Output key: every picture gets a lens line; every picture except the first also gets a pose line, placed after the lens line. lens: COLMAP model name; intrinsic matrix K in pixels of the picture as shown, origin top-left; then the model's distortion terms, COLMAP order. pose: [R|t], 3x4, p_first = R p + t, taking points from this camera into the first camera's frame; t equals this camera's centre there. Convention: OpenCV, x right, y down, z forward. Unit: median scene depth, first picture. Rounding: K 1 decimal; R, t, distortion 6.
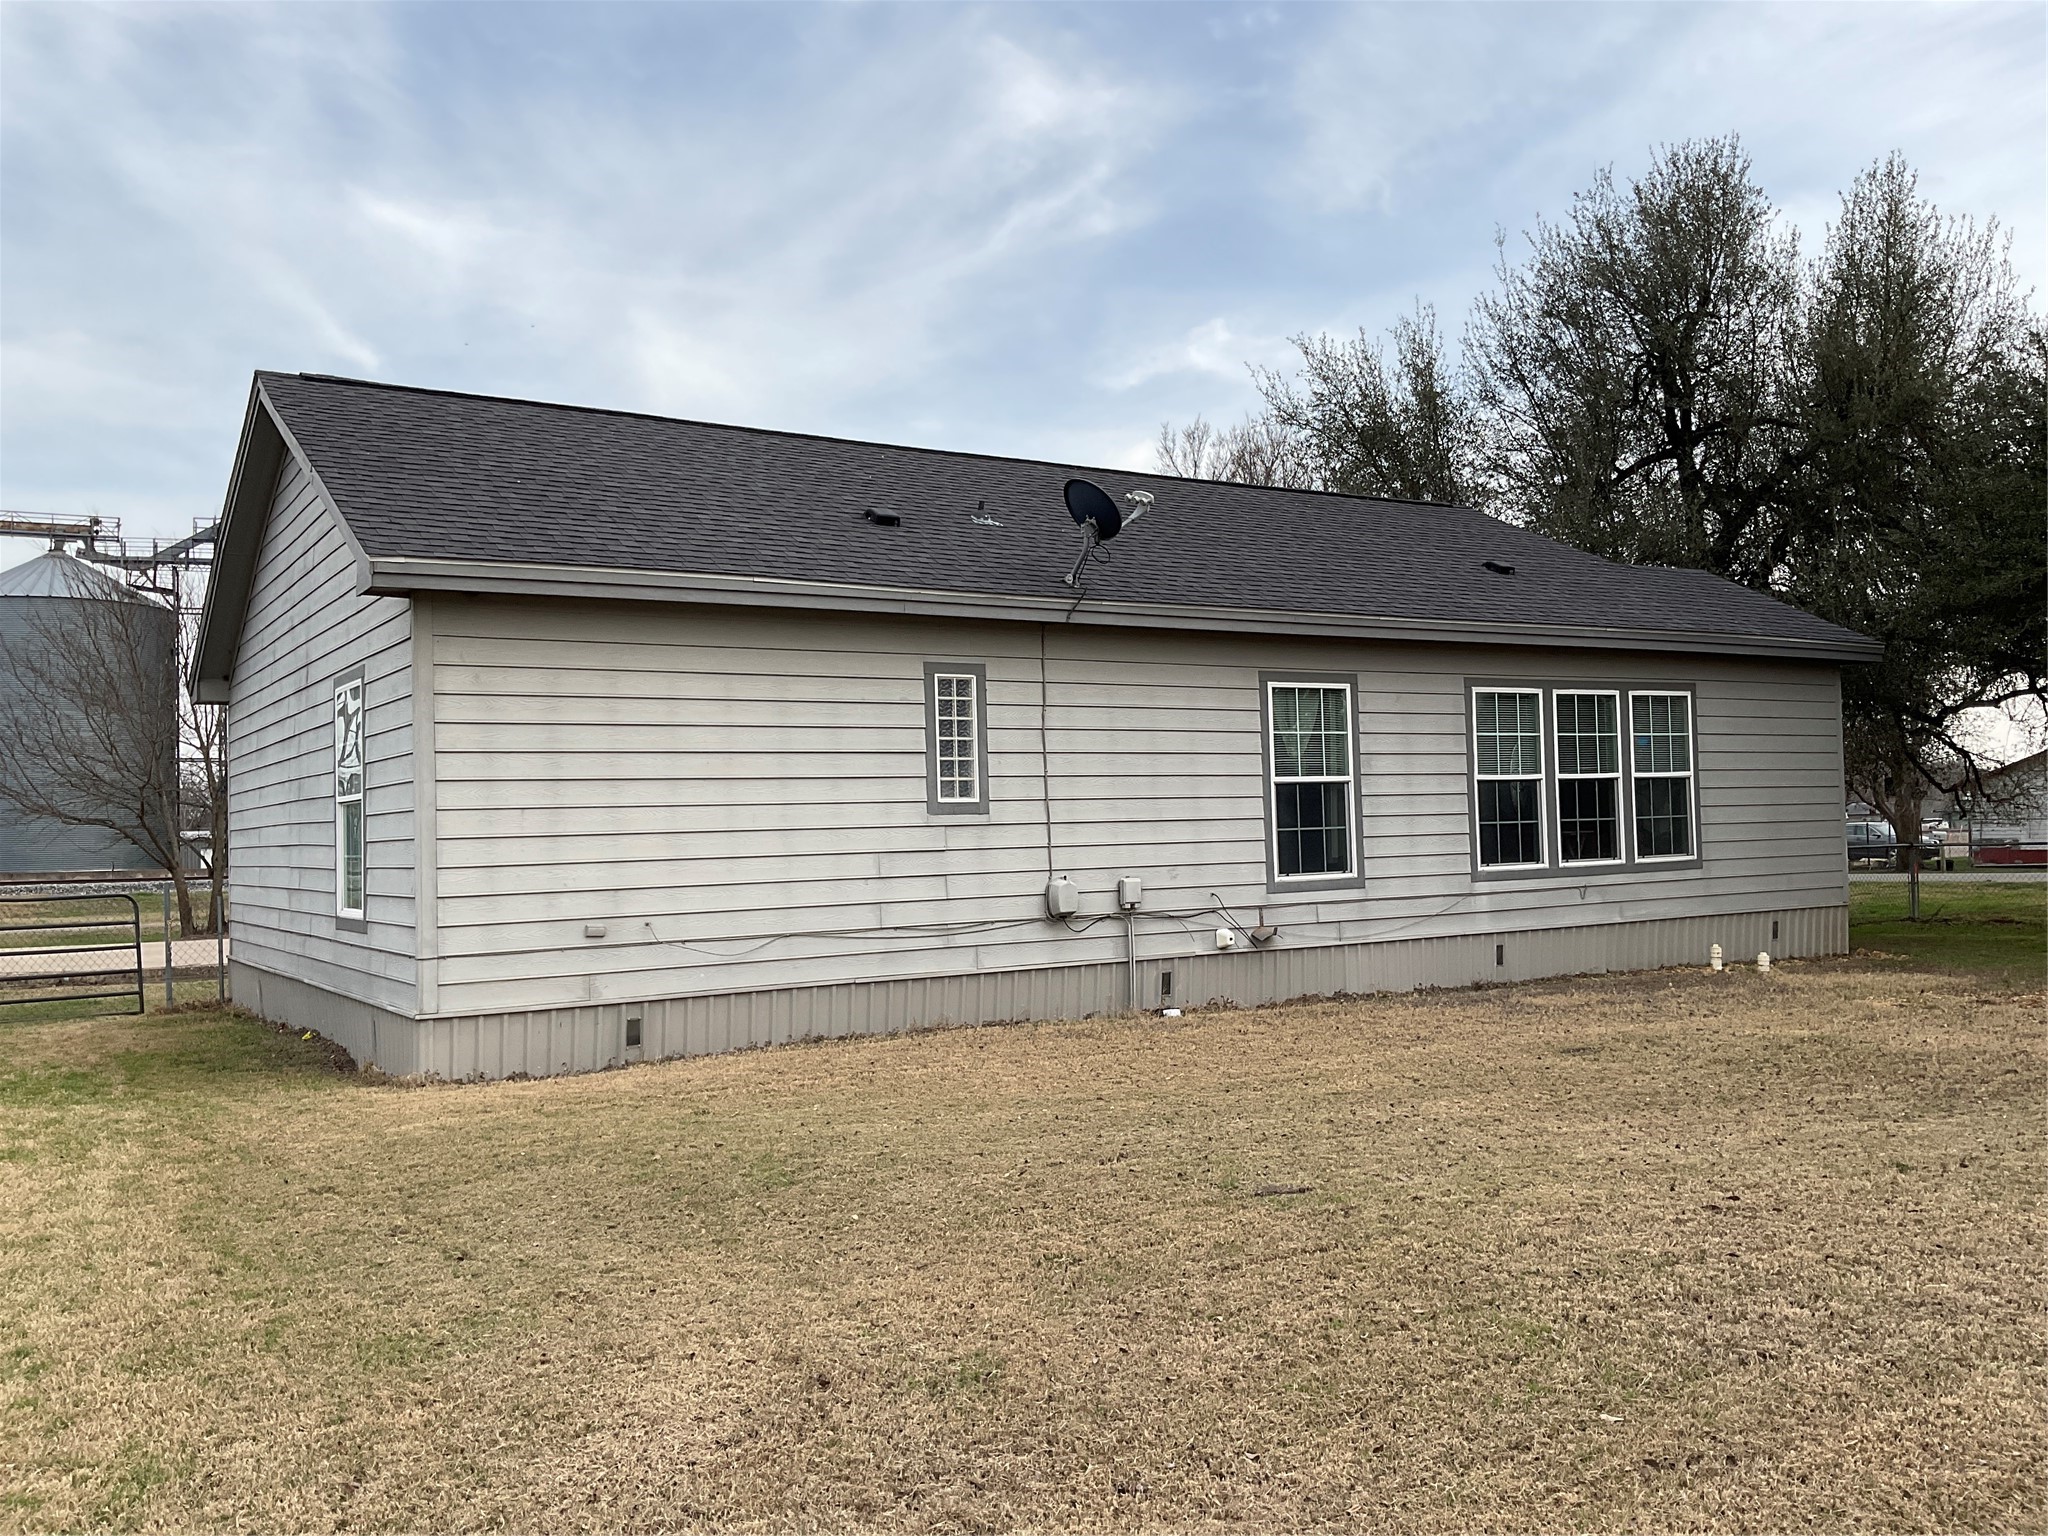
lens RADIAL K [[1720.5, 0, 1025.8], [0, 1720.5, 771.6], [0, 0, 1]] dist [0.082447, -0.143275]
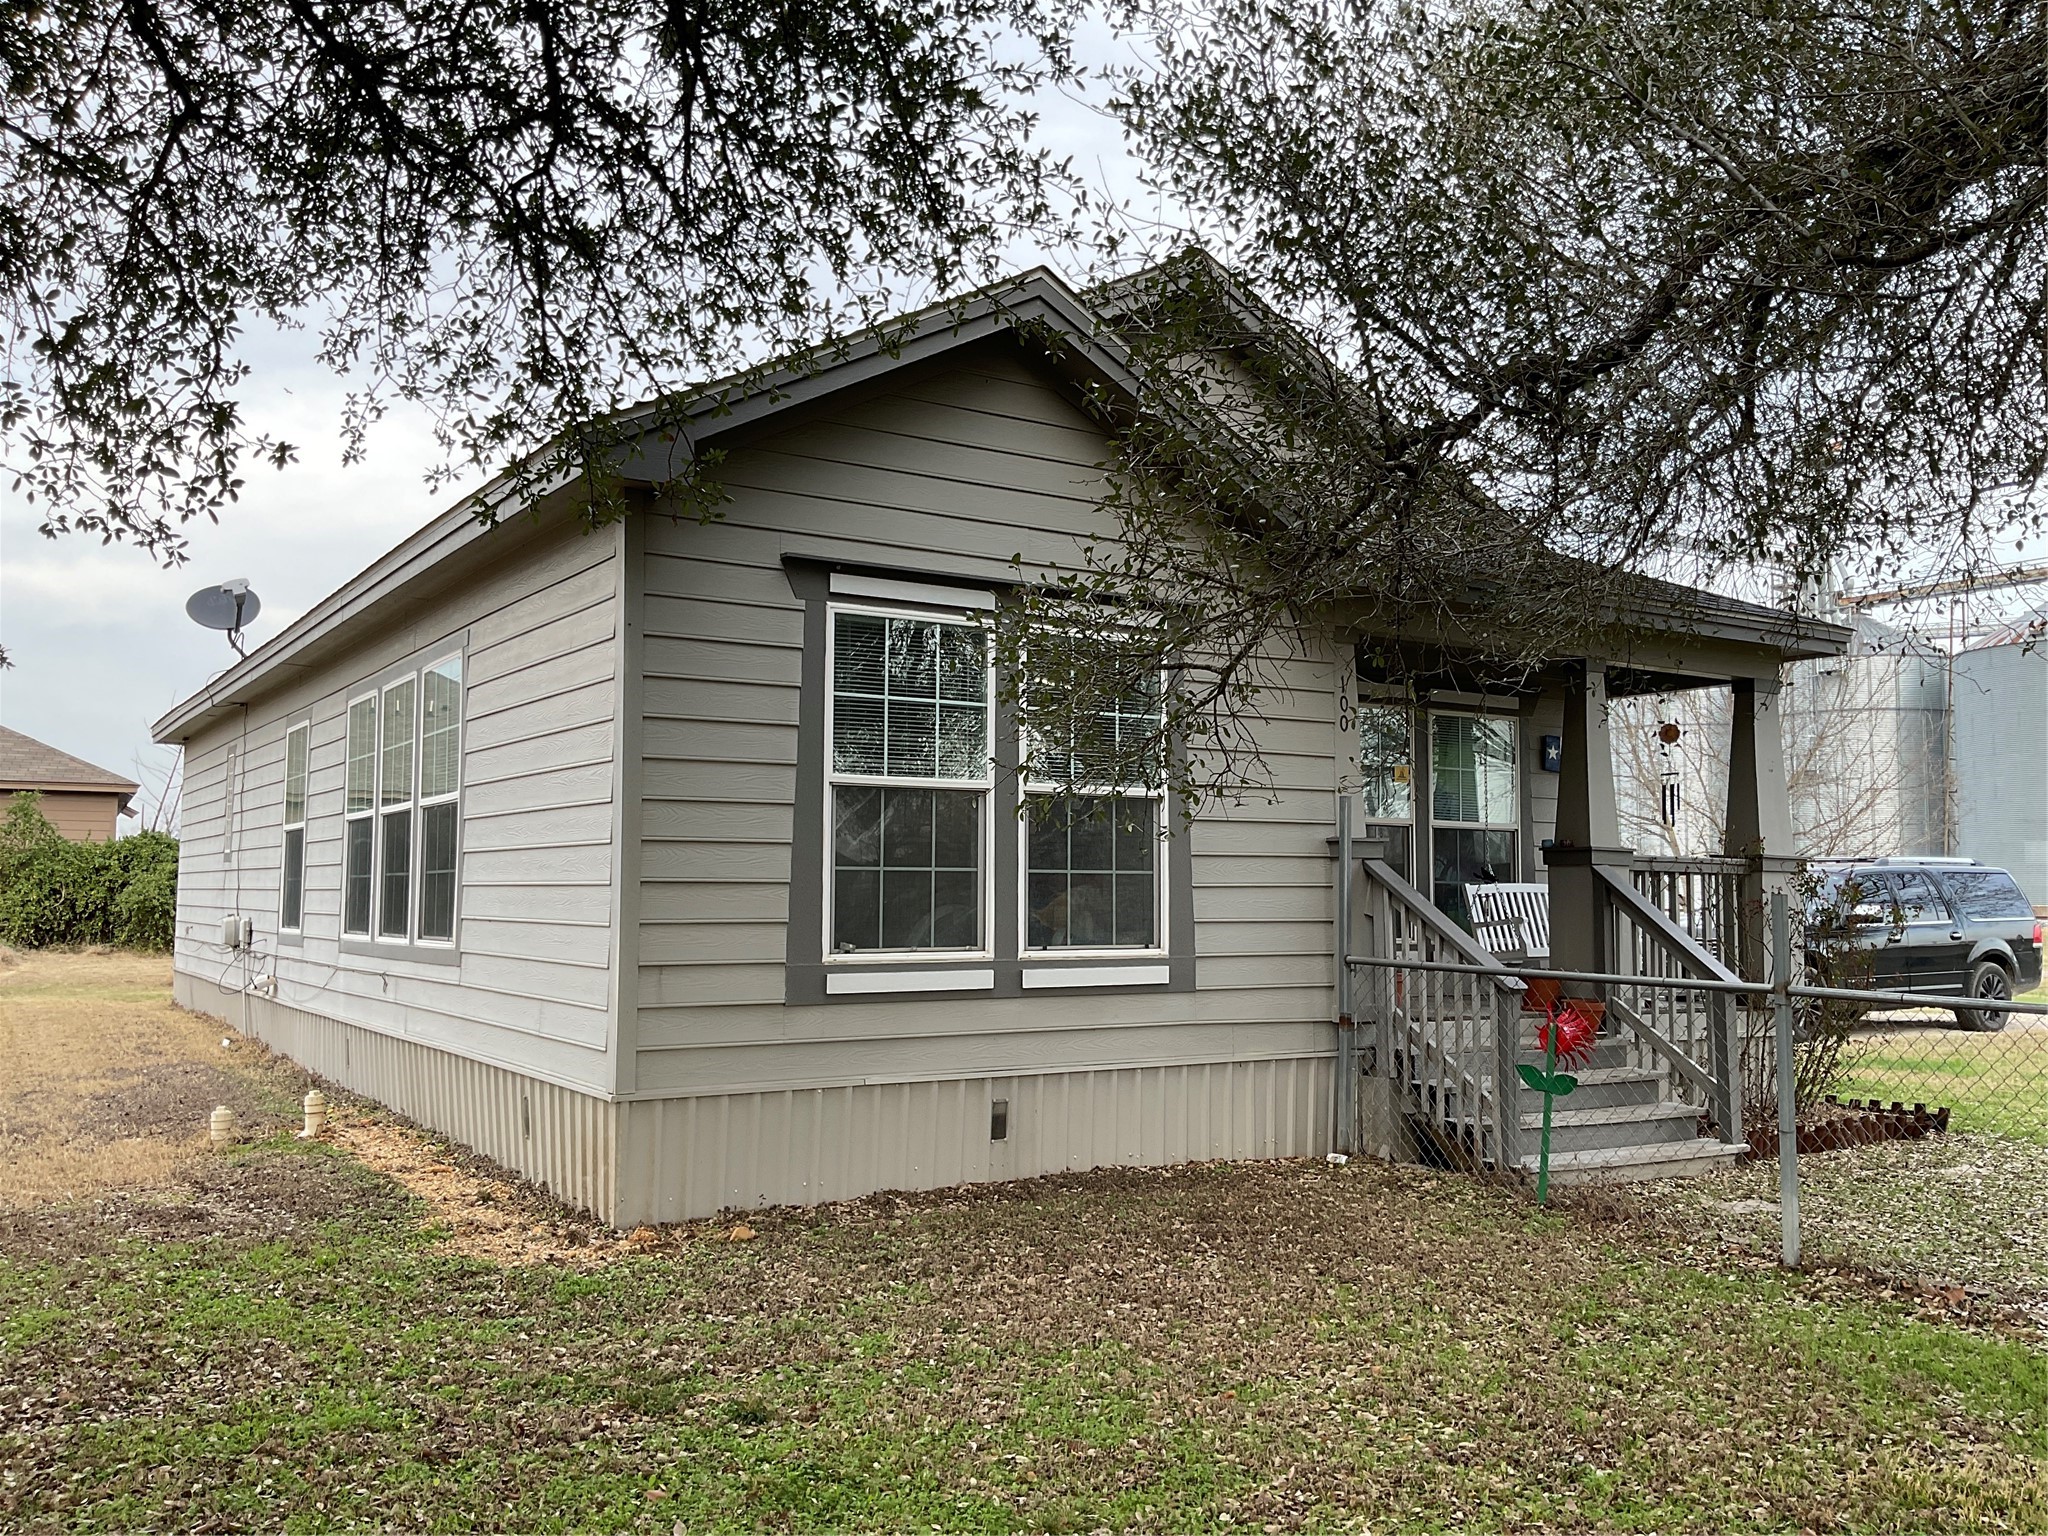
lens RADIAL K [[1720.5, 0, 1025.3], [0, 1720.5, 763.9], [0, 0, 1]] dist [0.082447, -0.143275]
pose [[0.001916, -0.037916, -0.999279, 1.035811], [0.046237, 0.998216, -0.037787, 0.022835], [0.998929, -0.046132, 0.003666, 1.301905]]
